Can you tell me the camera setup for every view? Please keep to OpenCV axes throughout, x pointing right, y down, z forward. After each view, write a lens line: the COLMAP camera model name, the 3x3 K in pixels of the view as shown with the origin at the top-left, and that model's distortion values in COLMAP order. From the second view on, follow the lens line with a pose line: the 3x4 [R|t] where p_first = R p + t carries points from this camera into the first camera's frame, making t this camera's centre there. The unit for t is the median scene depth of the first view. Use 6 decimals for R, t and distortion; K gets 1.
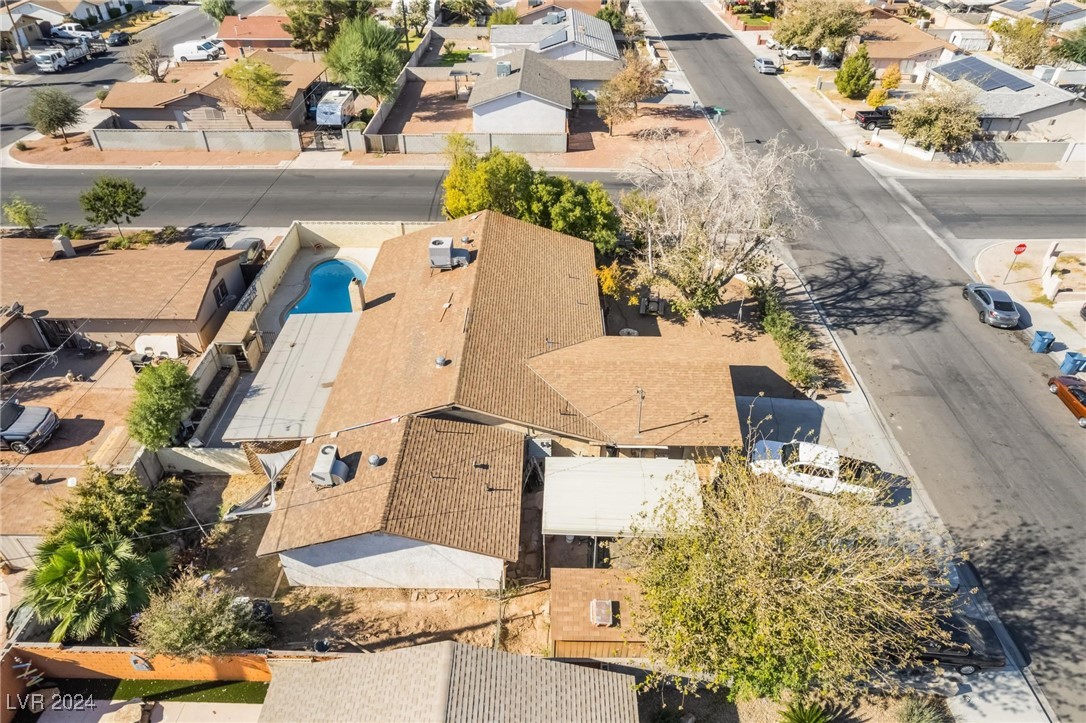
lens RADIAL K [[700.0, 0, 540.5], [0, 700.0, 362.3], [0, 0, 1]] dist [-0.088182, 0.081249]
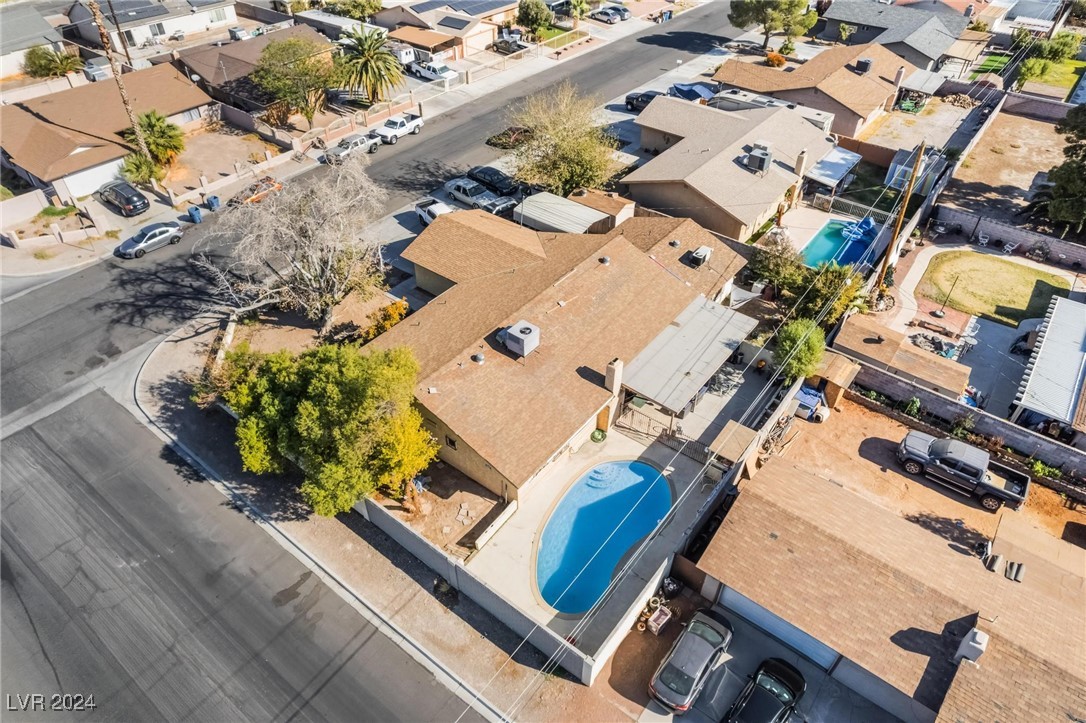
lens RADIAL K [[696.5, 0, 539.5], [0, 696.5, 374.5], [0, 0, 1]] dist [-0.083933, 0.076808]
pose [[-0.796608, -0.413631, 0.440823, -0.606804], [0.351293, 0.276694, 0.894446, -1.000813], [-0.491943, 0.867381, -0.075111, 1.118088]]
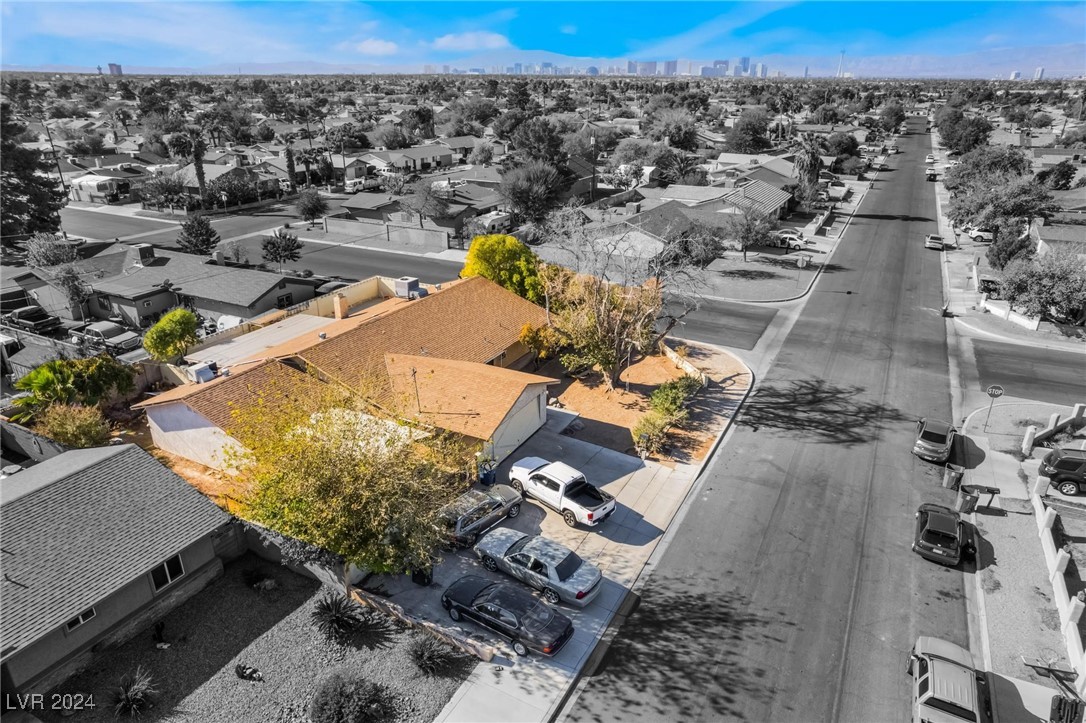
lens RADIAL K [[690.2, 0, 537.3], [0, 690.2, 362.2], [0, 0, 1]] dist [-0.057706, 0.030793]
pose [[0.889724, 0.172152, -0.422794, 0.644189], [-0.272973, 0.942975, -0.190483, 0.151941], [0.365893, 0.284888, 0.885980, -0.002844]]
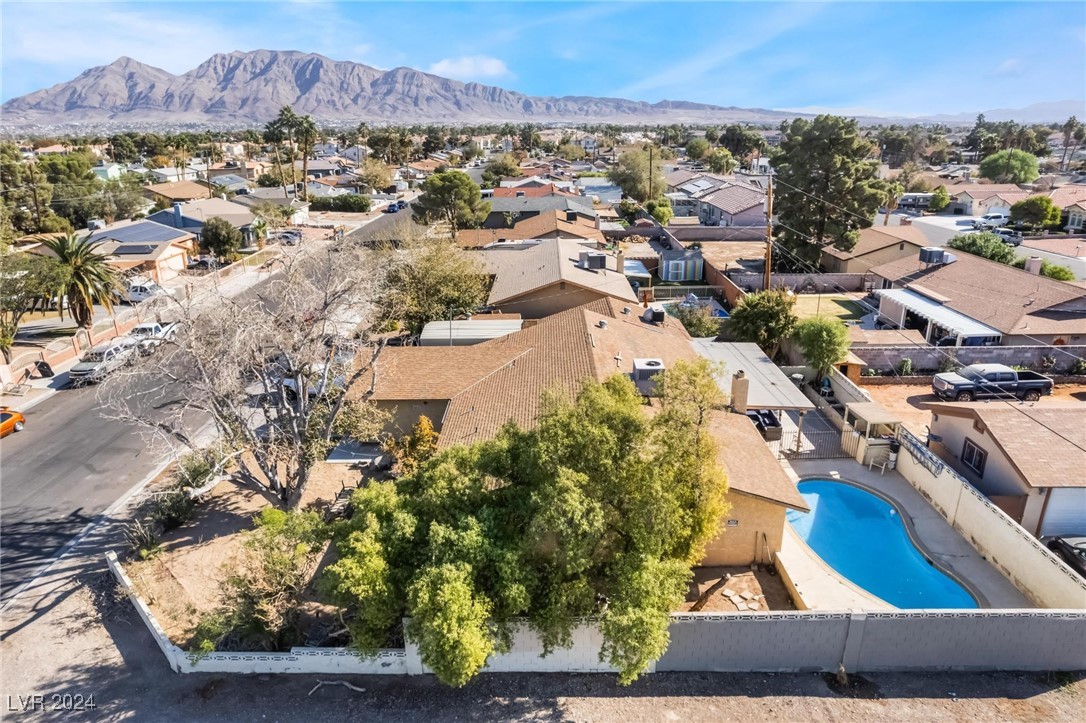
lens RADIAL K [[700.0, 0, 540.5], [0, 700.0, 362.3], [0, 0, 1]] dist [-0.088182, 0.081249]
pose [[-0.999956, 0.003993, -0.008502, -0.018583], [-0.004724, 0.568497, 0.822672, -0.797815], [0.008118, 0.822676, -0.568453, 1.431744]]
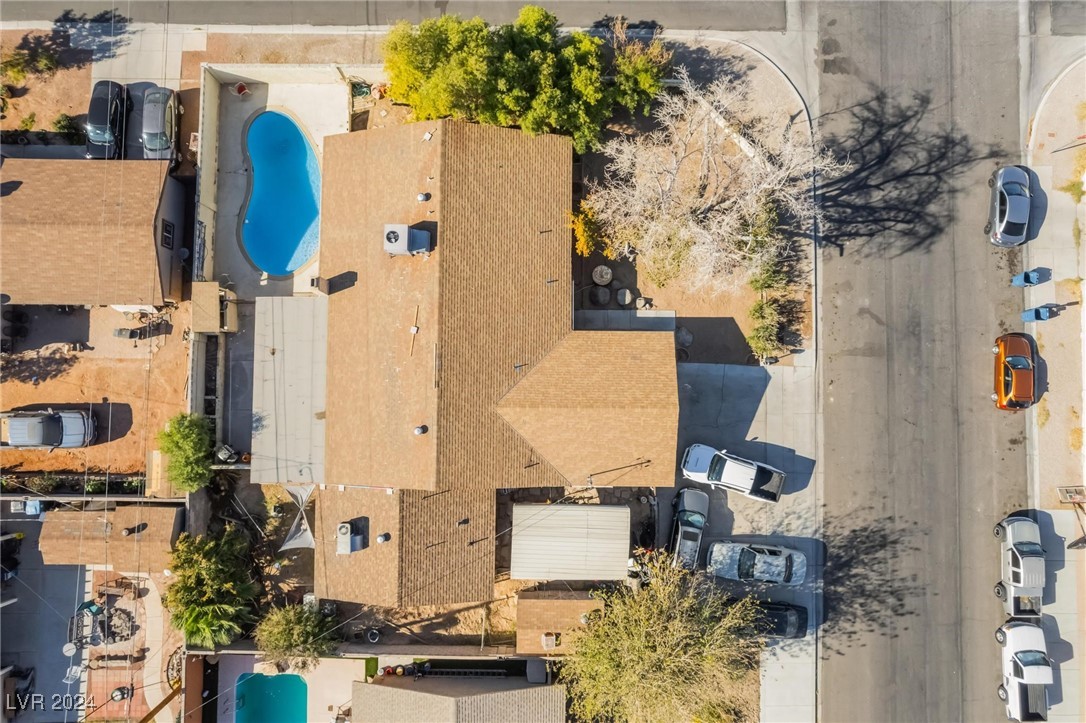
lens RADIAL K [[696.5, 0, 539.5], [0, 696.5, 374.5], [0, 0, 1]] dist [-0.083933, 0.076808]
pose [[0.999953, -0.002036, -0.009453, 0.051349], [0.008590, 0.635885, 0.771736, -0.753123], [0.004440, -0.771781, 0.635873, 0.293832]]
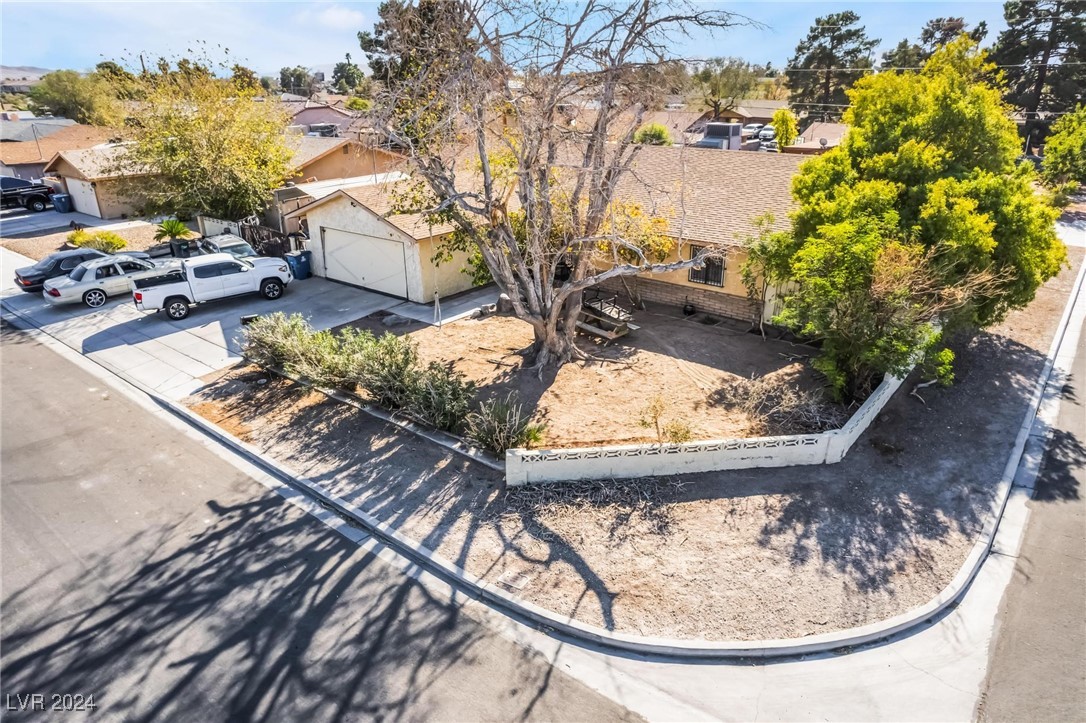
lens RADIAL K [[700.0, 0, 540.5], [0, 700.0, 362.3], [0, 0, 1]] dist [-0.088182, 0.081249]
pose [[-0.622147, 0.299409, -0.723386, 0.649646], [-0.459530, 0.608416, 0.647041, -0.425890], [0.633849, 0.734973, -0.240936, 1.267504]]
